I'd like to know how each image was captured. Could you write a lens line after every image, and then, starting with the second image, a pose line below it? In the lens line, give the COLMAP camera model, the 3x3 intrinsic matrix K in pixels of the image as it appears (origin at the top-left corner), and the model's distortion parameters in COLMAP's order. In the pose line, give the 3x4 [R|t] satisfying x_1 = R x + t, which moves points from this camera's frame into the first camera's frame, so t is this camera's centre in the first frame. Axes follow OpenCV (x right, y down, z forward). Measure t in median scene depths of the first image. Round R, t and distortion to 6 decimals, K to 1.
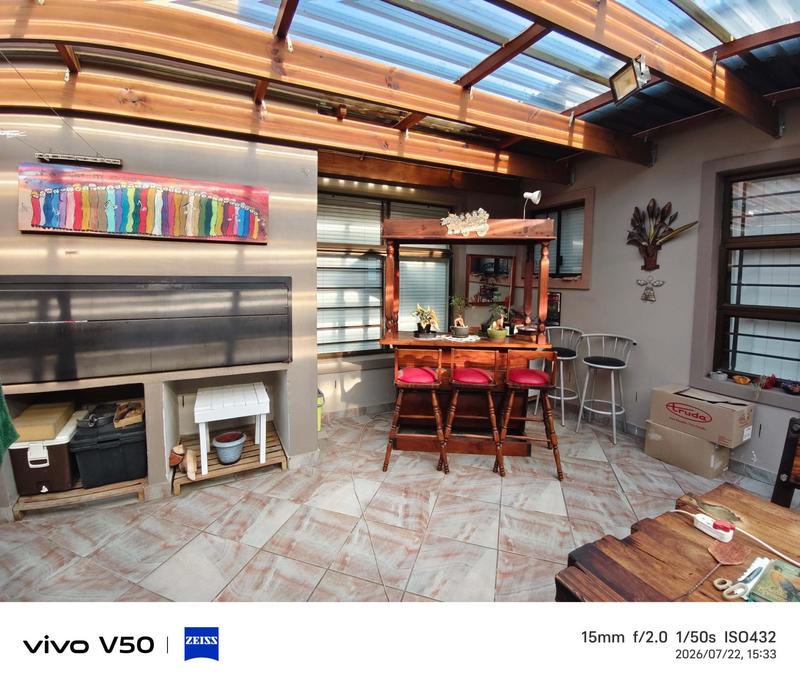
lens RADIAL K [[363.5, 0, 402.3], [0, 363.5, 303.7], [0, 0, 1]] dist [-0.017508, -0.001012]
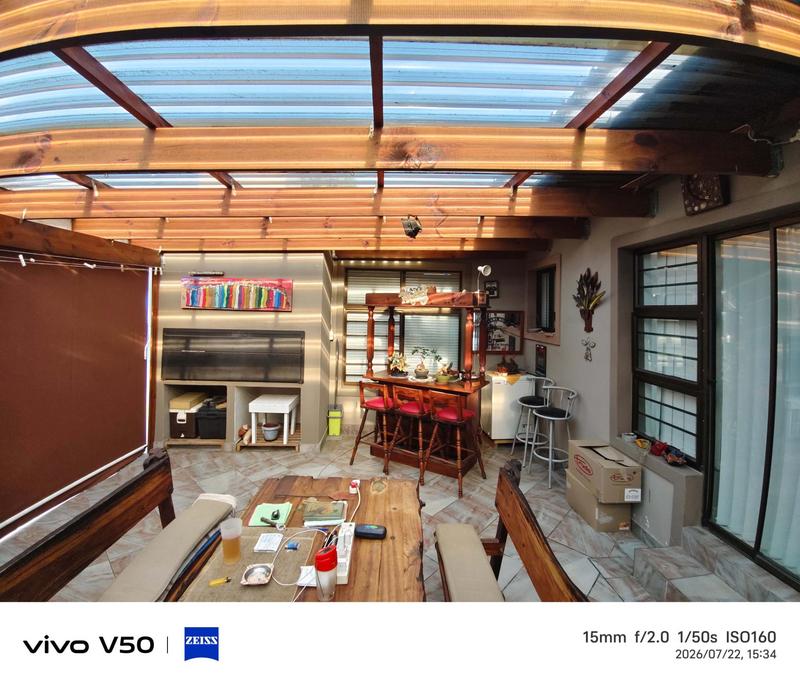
lens RADIAL K [[377.6, 0, 399.6], [0, 377.6, 306.1], [0, 0, 1]] dist [-0.001559, -0.000153]
pose [[0.894330, 0.004825, -0.447381, 0.885016], [-0.043281, 0.996185, -0.075778, -0.076464], [0.445309, 0.087134, 0.891127, -0.359794]]
